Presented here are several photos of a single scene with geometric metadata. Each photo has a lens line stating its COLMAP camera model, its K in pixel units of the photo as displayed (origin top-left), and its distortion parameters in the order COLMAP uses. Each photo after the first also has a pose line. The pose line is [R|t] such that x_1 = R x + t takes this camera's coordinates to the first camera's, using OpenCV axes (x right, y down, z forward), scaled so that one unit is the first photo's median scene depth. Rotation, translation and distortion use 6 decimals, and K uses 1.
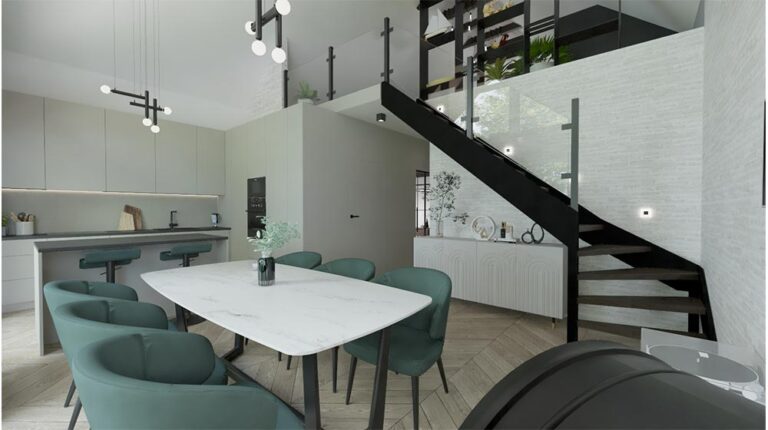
lens RADIAL K [[311.2, 0, 384.5], [0, 311.2, 215.8], [0, 0, 1]] dist [0.004297, -0.000116]
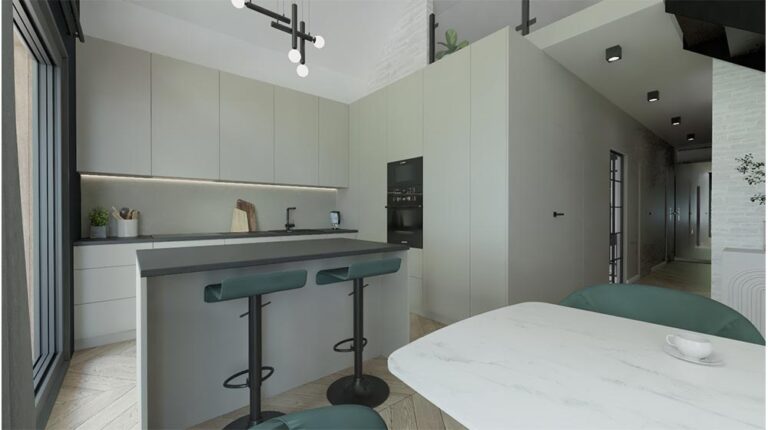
lens RADIAL K [[311.2, 0, 383.6], [0, 311.2, 214.9], [0, 0, 1]] dist [0.004297, -0.000116]
pose [[0.983955, 0.001121, -0.178411, -0.346664], [-0.003650, 0.999897, -0.013845, 0.013777], [0.178378, 0.014274, 0.983859, 0.314131]]
